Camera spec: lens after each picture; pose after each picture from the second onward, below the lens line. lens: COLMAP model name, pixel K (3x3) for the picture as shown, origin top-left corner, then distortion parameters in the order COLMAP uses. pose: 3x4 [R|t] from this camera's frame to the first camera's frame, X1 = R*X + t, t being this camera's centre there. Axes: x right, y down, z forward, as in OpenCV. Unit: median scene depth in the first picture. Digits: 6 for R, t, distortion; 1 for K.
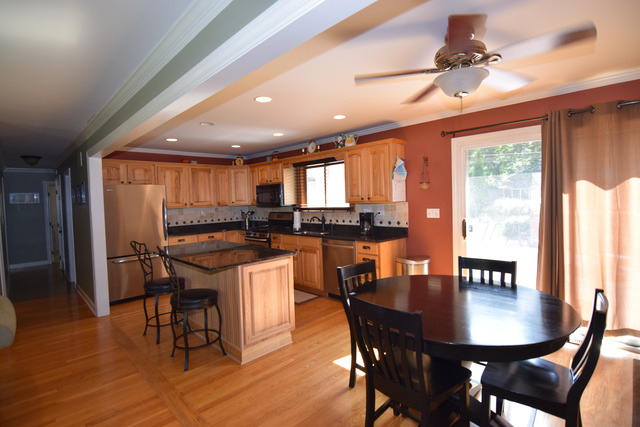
lens RADIAL K [[315.2, 0, 319.3], [0, 315.2, 210.2], [0, 0, 1]] dist [-0.009183, -0.008373]
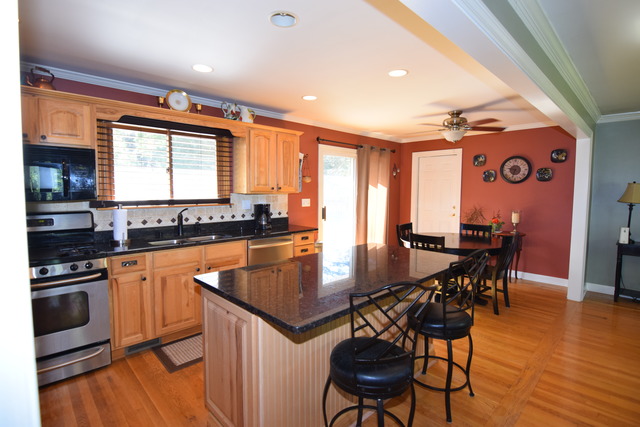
lens RADIAL K [[315.2, 0, 321.3], [0, 315.2, 212.7], [0, 0, 1]] dist [-0.009183, -0.008373]
pose [[0.006353, -0.045752, 0.998933, -0.770887], [0.026879, 0.998600, 0.045565, -0.004463], [-0.999619, 0.026561, 0.007574, 0.871680]]
